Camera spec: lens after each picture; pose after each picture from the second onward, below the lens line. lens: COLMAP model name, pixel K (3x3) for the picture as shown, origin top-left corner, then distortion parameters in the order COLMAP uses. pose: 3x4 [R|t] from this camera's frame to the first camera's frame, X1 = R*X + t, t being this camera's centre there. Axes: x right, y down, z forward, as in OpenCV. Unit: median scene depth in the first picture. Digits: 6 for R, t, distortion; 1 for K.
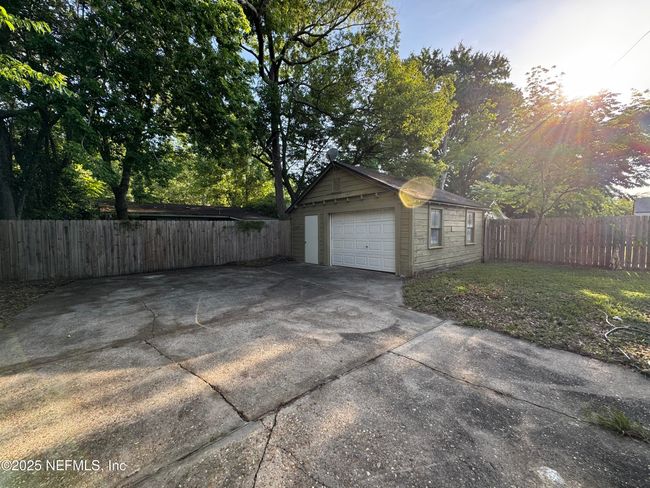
lens RADIAL K [[258.7, 0, 325.0], [0, 258.7, 244.0], [0, 0, 1]] dist [-0.001695, -0.000345]
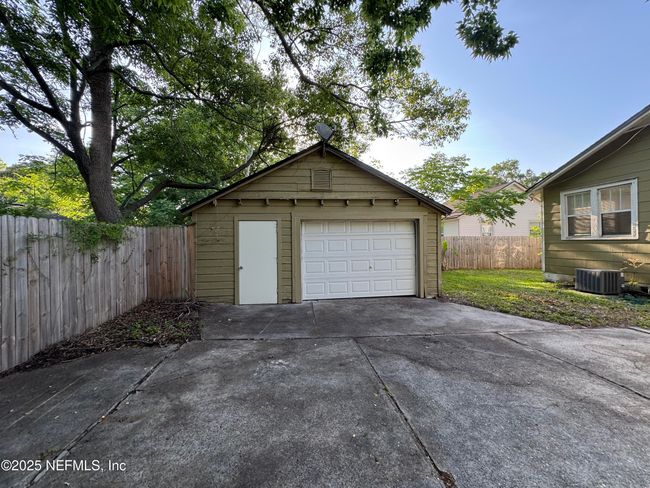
lens RADIAL K [[258.7, 0, 325.0], [0, 258.7, 244.0], [0, 0, 1]] dist [-0.001695, -0.000345]
pose [[0.574395, 0.001233, 0.818578, -0.829322], [0.049472, 0.998119, -0.036217, -0.056601], [-0.817082, 0.061300, 0.573253, 1.023637]]
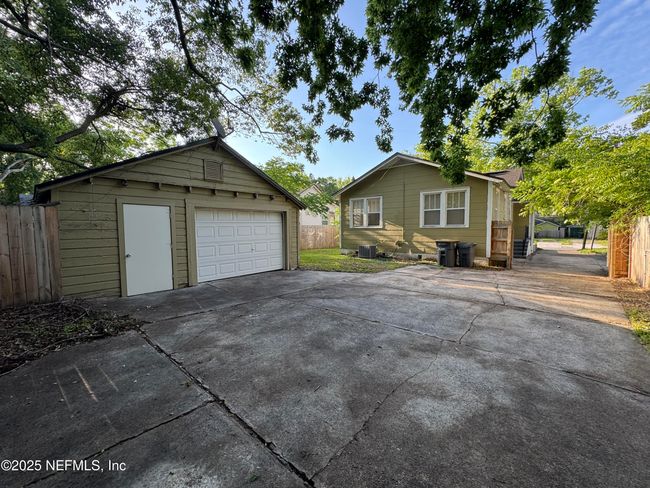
lens RADIAL K [[258.7, 0, 325.0], [0, 258.7, 244.0], [0, 0, 1]] dist [-0.001695, -0.000345]
pose [[-0.129139, -0.047297, 0.990498, -1.213448], [0.060941, 0.996595, 0.055534, -0.067778], [-0.989752, 0.067533, -0.125817, 1.316782]]
